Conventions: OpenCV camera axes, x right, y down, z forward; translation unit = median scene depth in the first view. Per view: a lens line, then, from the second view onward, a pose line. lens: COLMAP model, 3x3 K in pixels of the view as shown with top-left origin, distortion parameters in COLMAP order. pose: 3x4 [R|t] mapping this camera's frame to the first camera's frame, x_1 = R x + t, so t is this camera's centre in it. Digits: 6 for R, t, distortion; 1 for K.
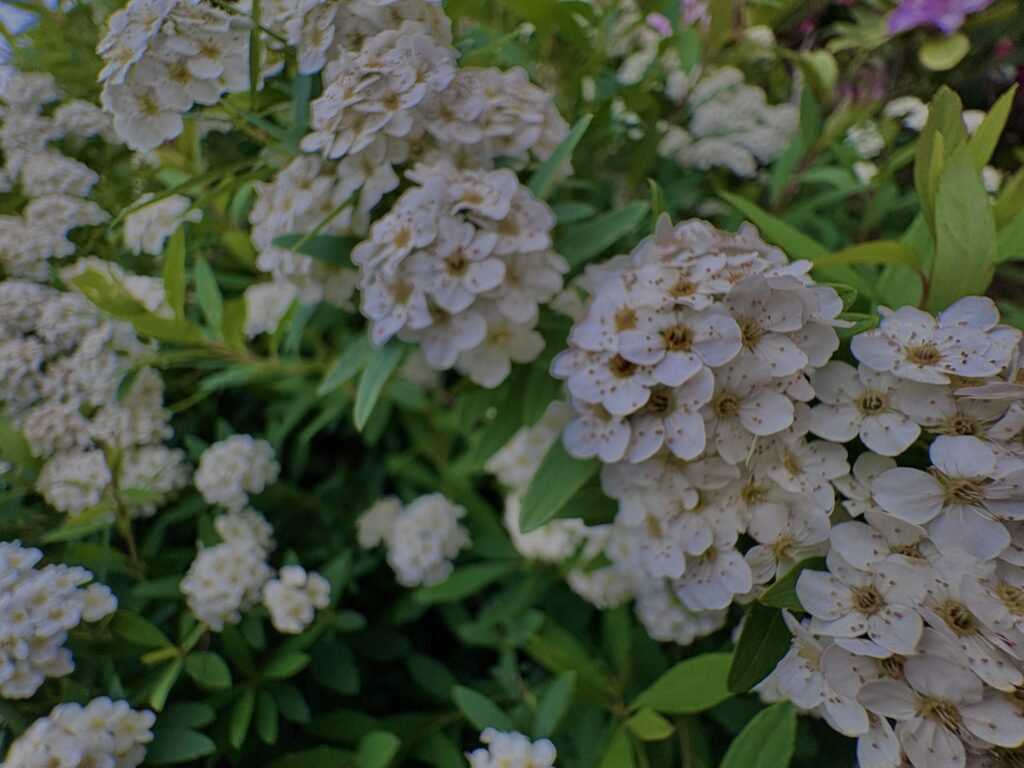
lens RADIAL K [[405.6, 0, 509.3], [0, 405.6, 379.9], [0, 0, 1]] dist [0.002115, 0.000070]
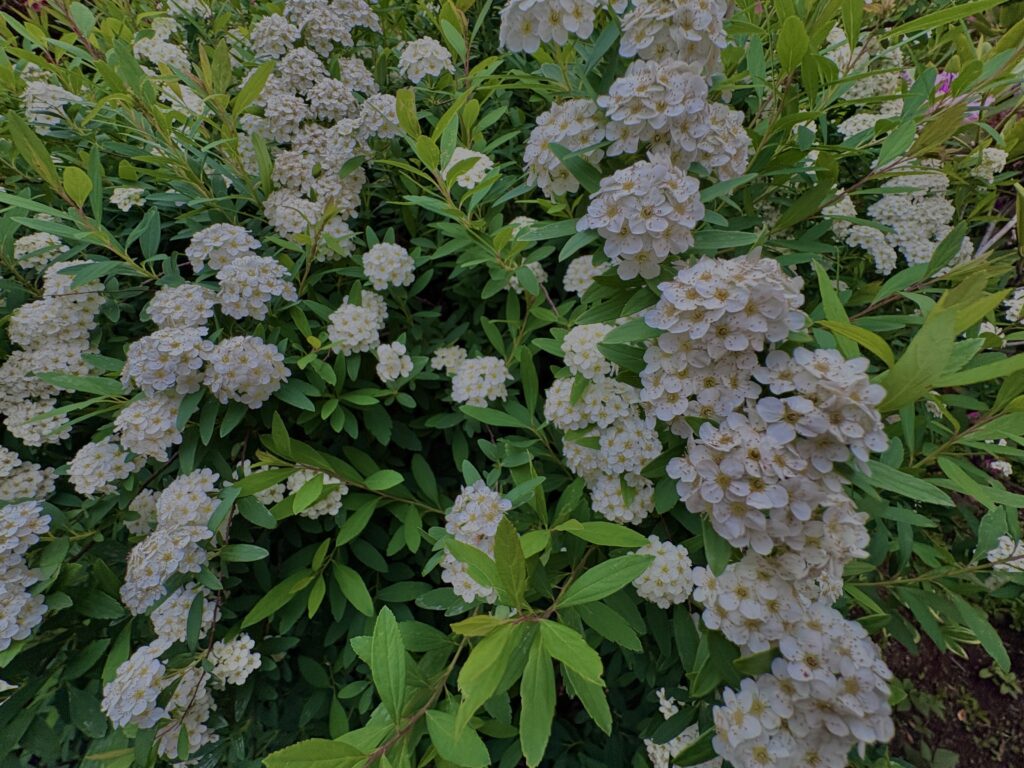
lens RADIAL K [[405.6, 0, 509.3], [0, 405.6, 379.9], [0, 0, 1]] dist [0.002115, 0.000070]
pose [[0.842884, 0.534253, -0.064183, -0.048844], [-0.521730, 0.840609, 0.145516, 0.167879], [0.131696, -0.089167, 0.987272, -0.402491]]
